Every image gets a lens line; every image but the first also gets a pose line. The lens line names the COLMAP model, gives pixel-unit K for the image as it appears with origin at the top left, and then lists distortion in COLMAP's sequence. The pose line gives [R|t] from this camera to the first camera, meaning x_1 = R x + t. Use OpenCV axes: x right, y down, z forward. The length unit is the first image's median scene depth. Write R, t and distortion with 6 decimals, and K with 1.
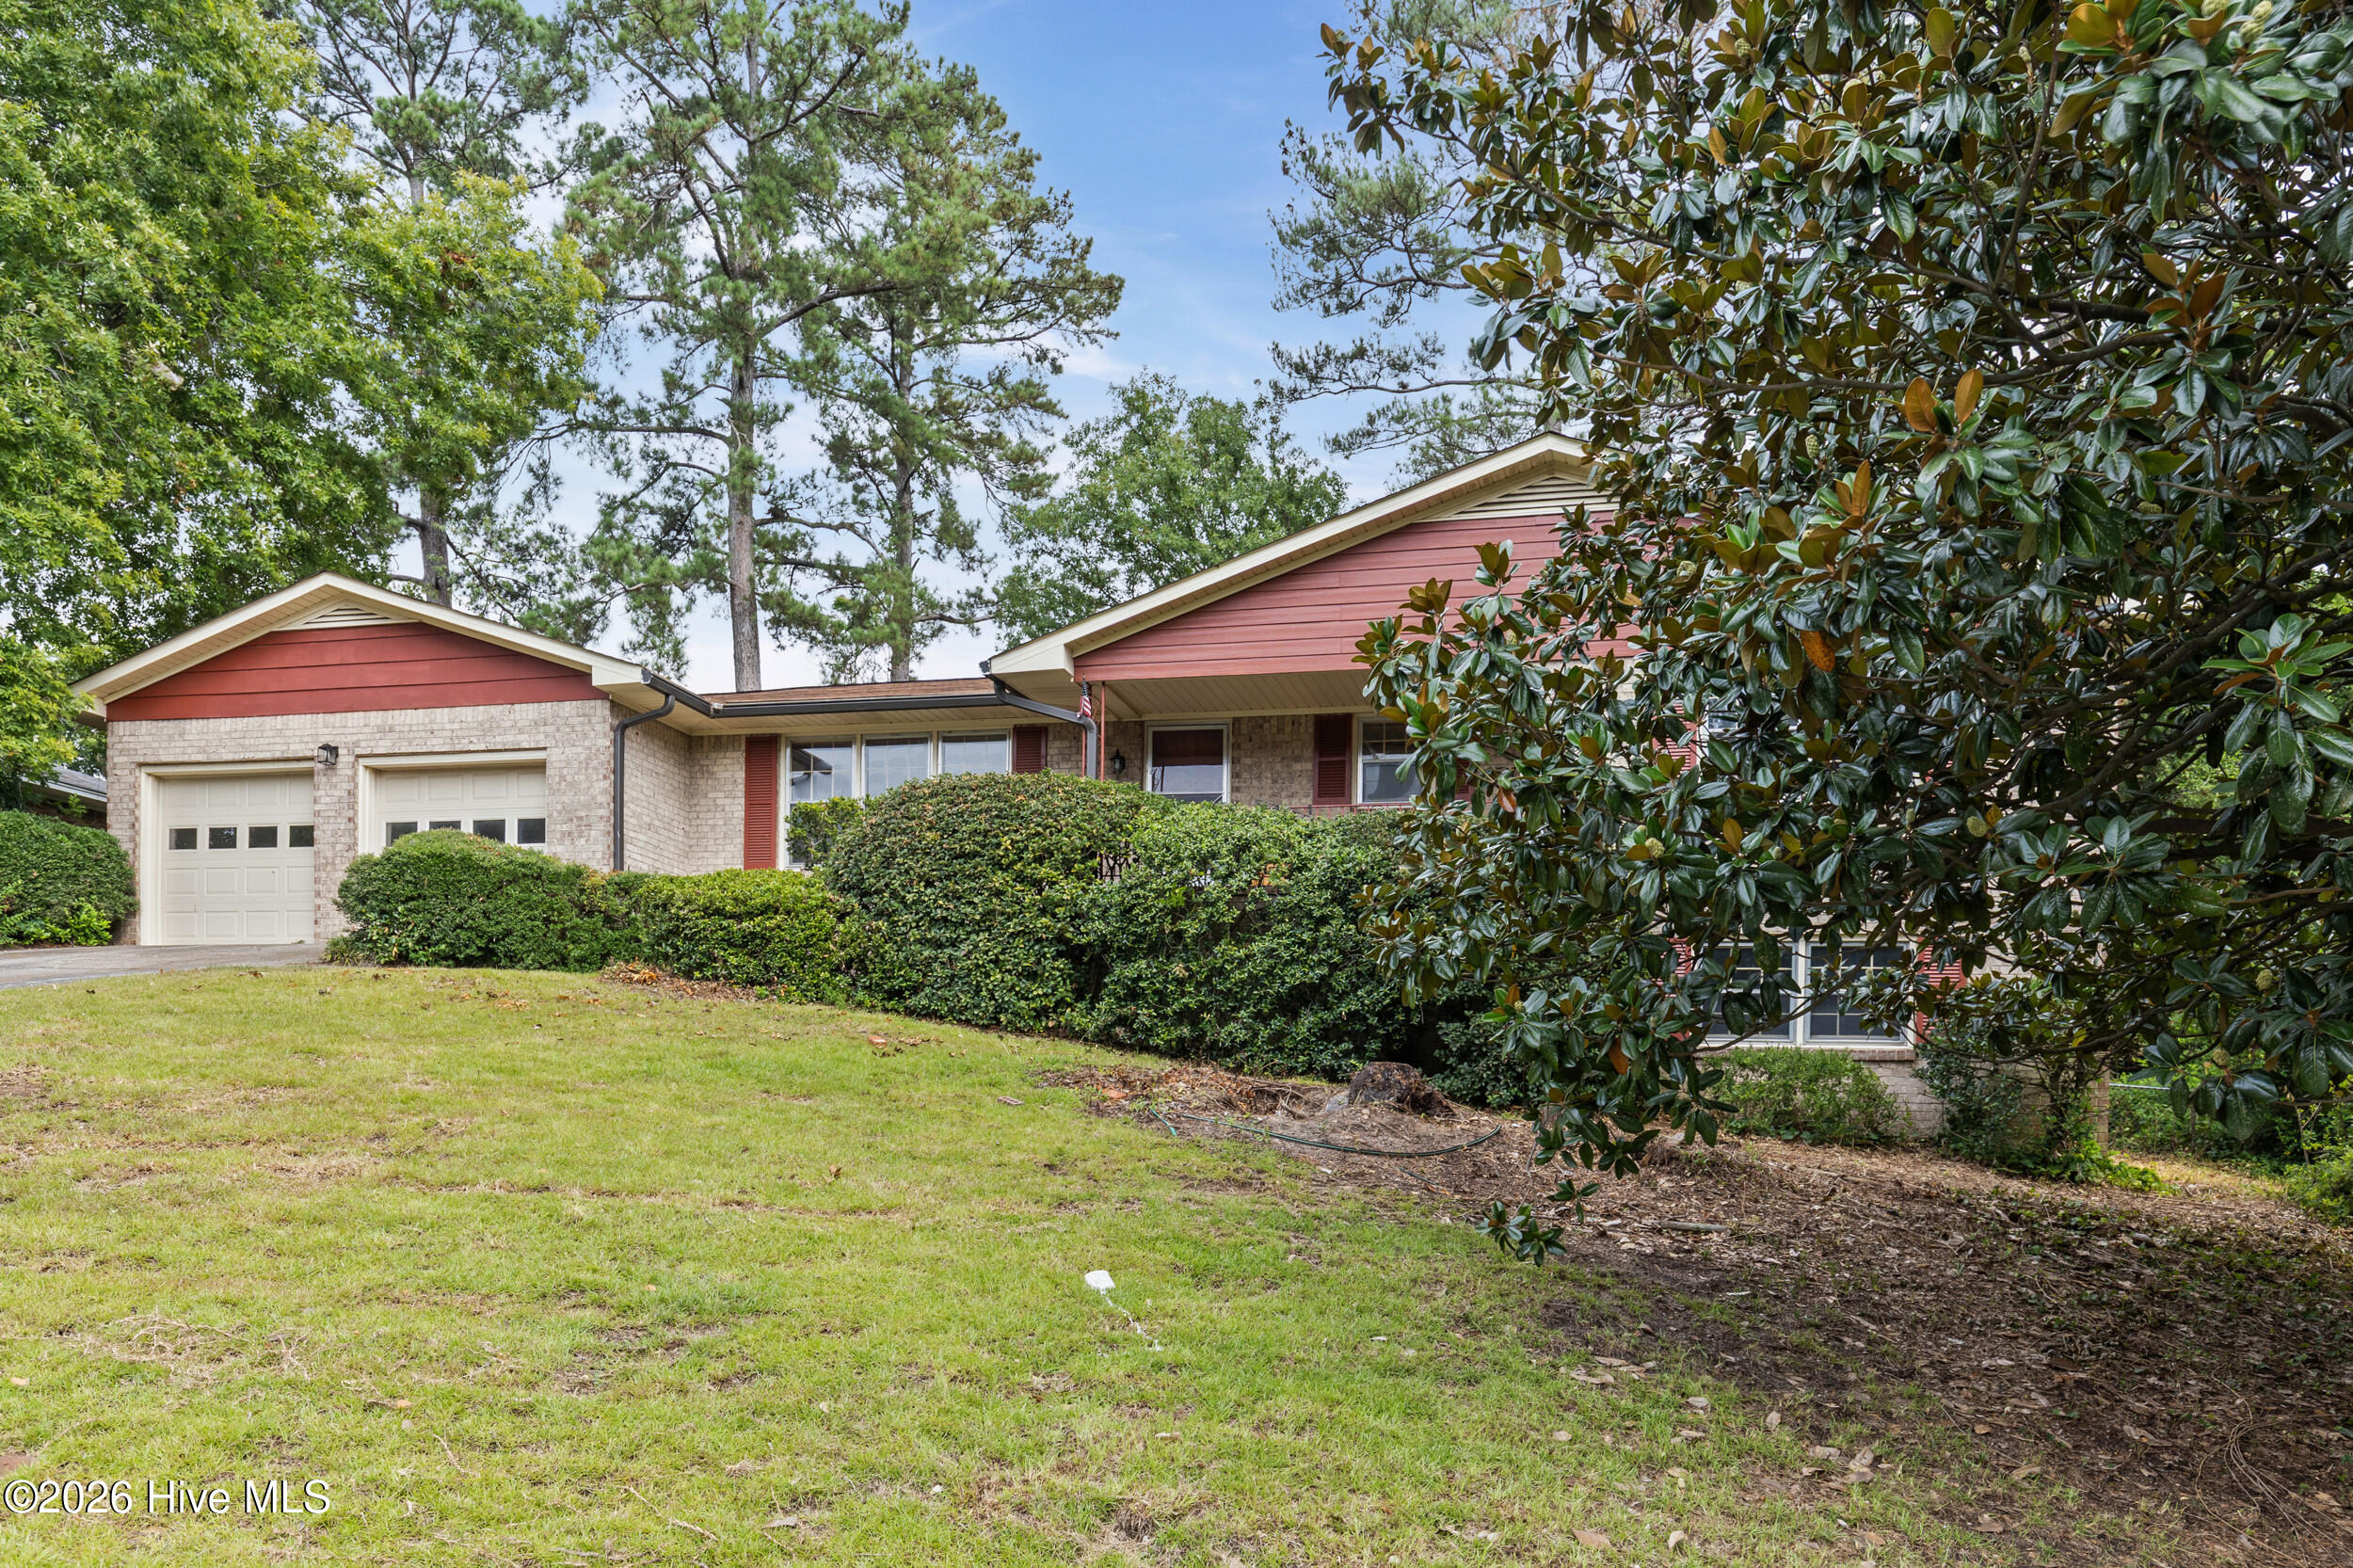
lens RADIAL K [[1720.8, 0, 1123.7], [0, 1720.8, 916.6], [0, 0, 1]] dist [-0.000082, -0.000892]
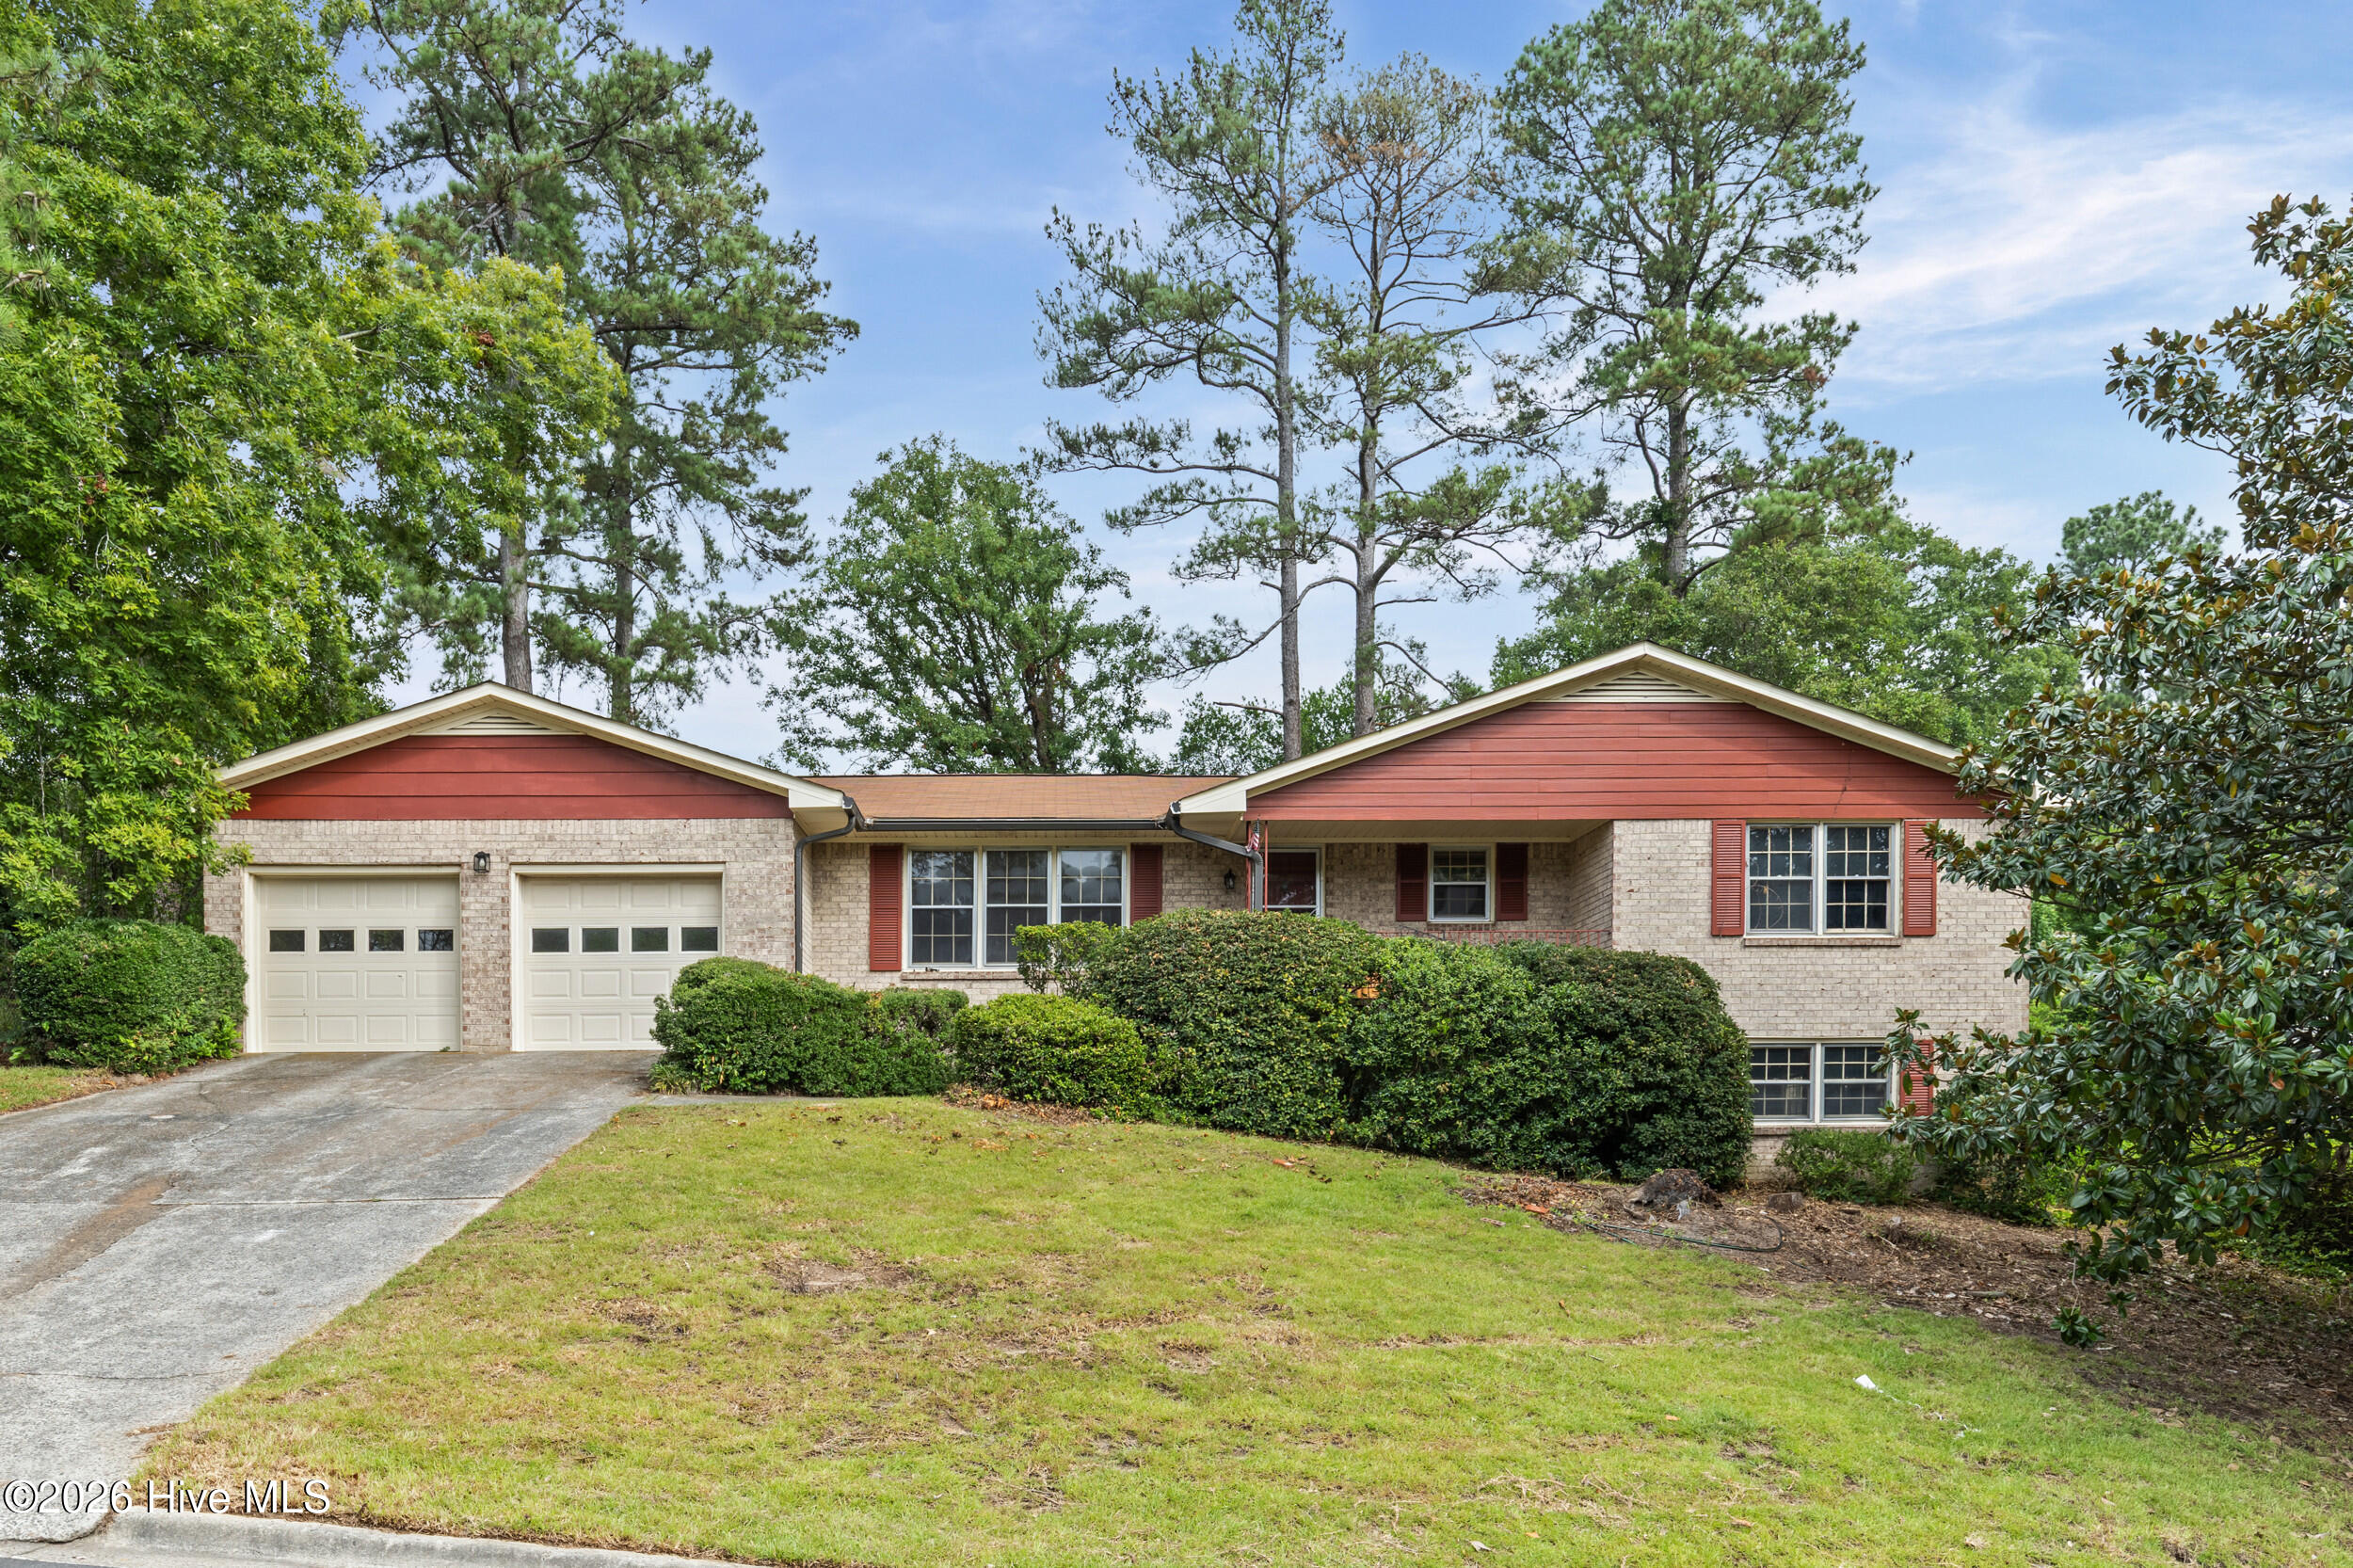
lens RADIAL K [[1720.8, 0, 1129.6], [0, 1720.8, 909.7], [0, 0, 1]] dist [-0.000082, -0.000892]
pose [[0.955344, 0.004576, 0.295459, -0.422132], [-0.005369, 0.999984, 0.001874, -0.074569], [-0.295446, -0.003377, 0.955354, -0.076987]]
